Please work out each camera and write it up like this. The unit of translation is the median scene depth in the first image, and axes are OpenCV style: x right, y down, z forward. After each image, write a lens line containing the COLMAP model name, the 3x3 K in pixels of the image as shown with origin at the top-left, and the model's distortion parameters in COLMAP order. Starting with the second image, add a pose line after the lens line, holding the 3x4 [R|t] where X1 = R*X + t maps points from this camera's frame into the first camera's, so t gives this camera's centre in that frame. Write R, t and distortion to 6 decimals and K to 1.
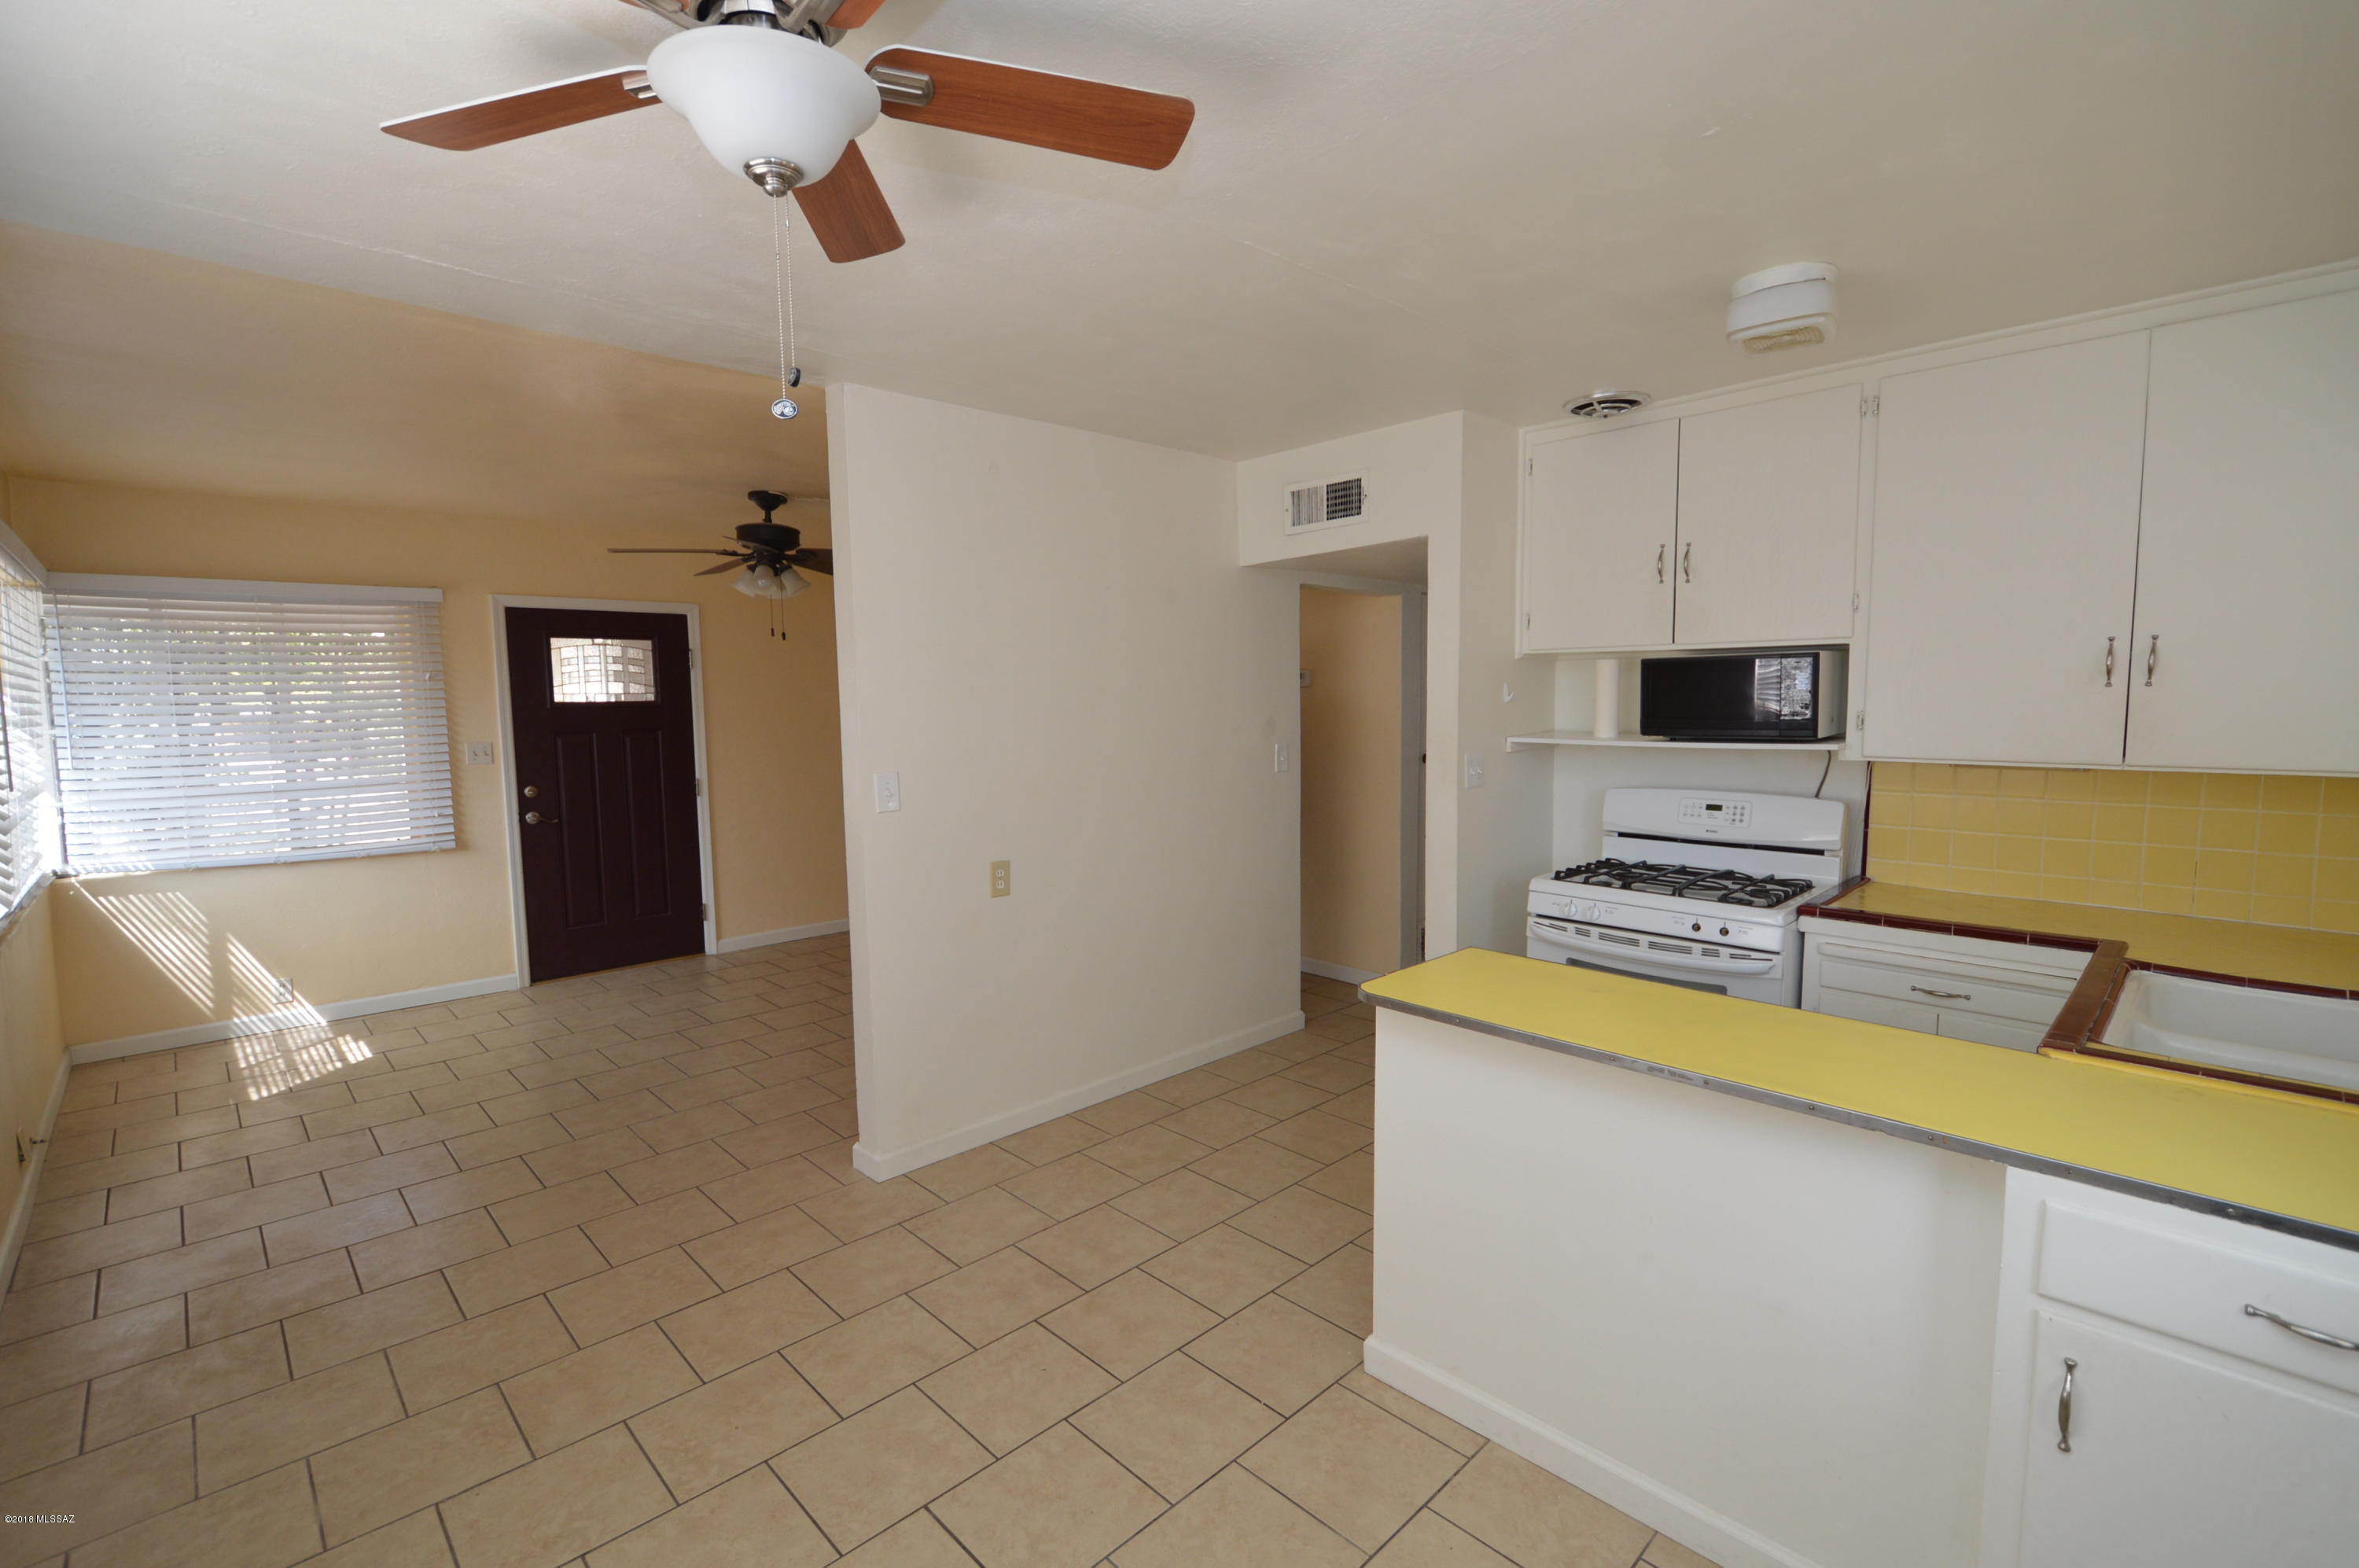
lens RADIAL K [[1040.0, 0, 1182.4], [0, 1040.0, 787.2], [0, 0, 1]] dist [-0.002295, -0.000565]
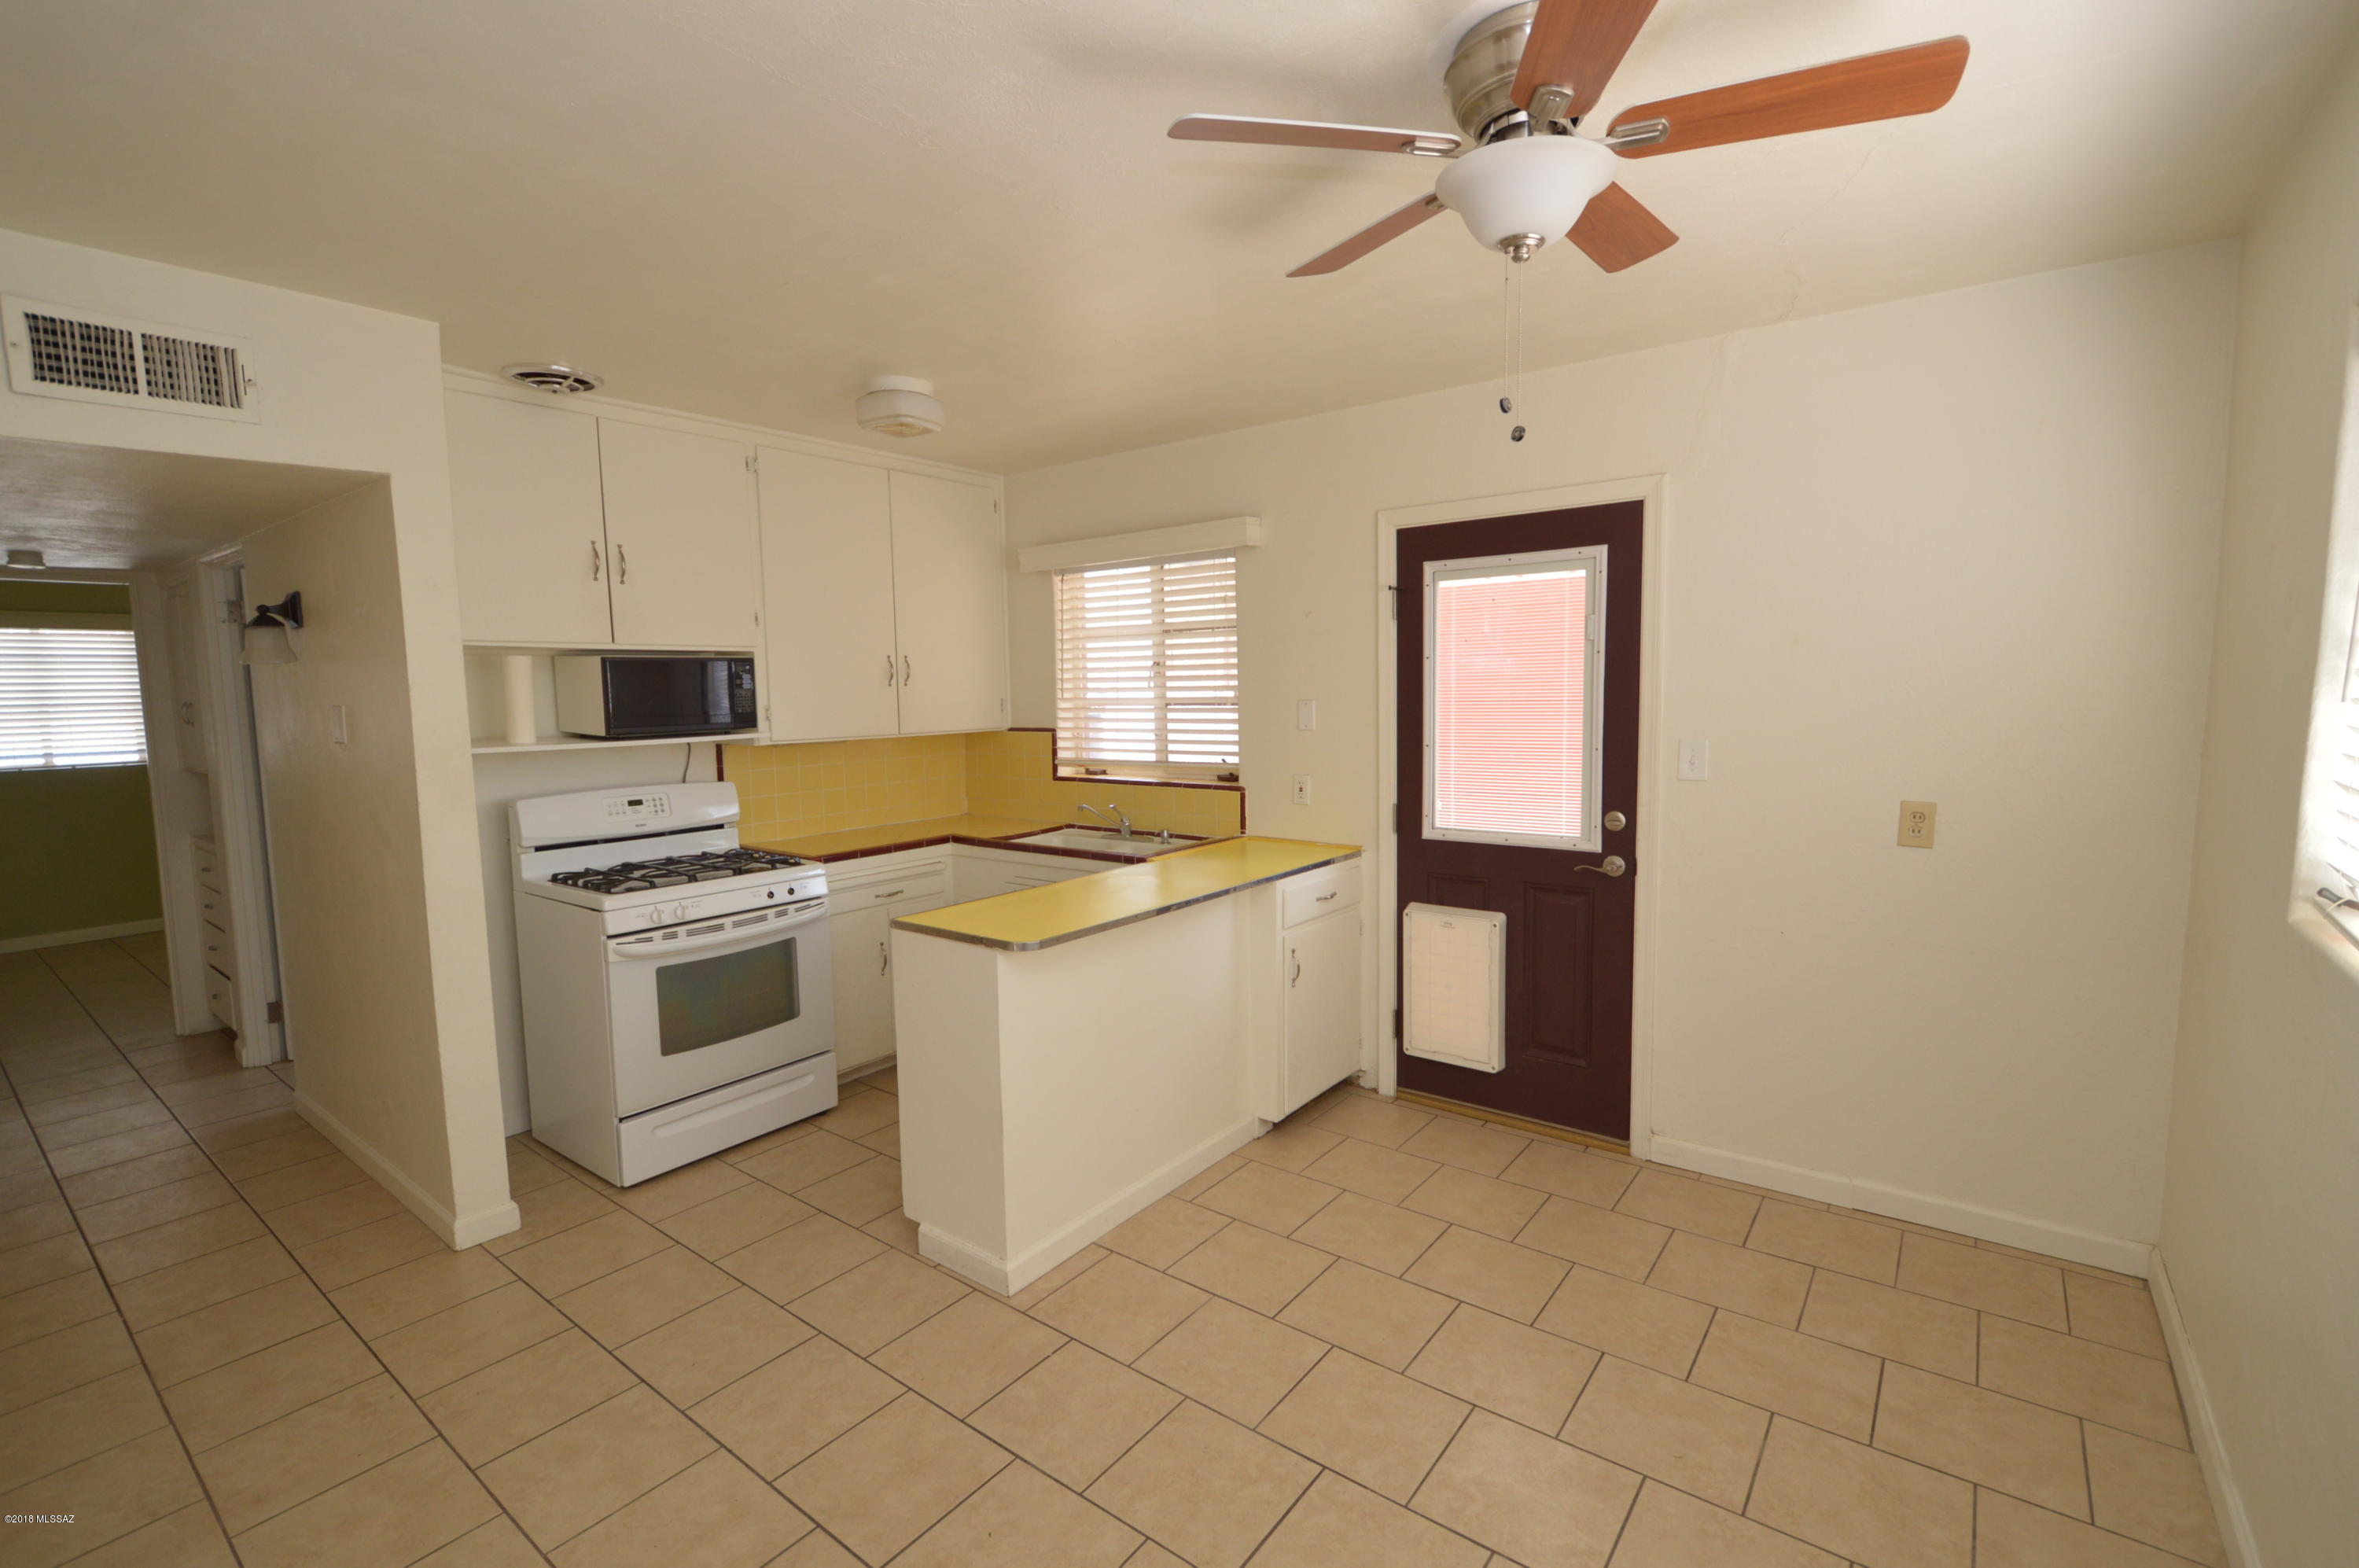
lens RADIAL K [[1040.0, 0, 1181.7], [0, 1040.0, 780.7], [0, 0, 1]] dist [-0.002295, -0.000565]
pose [[-0.145939, -0.077047, 0.986289, -0.636059], [0.105913, 0.990016, 0.093010, -0.044098], [-0.983608, 0.118035, -0.136321, 0.644771]]
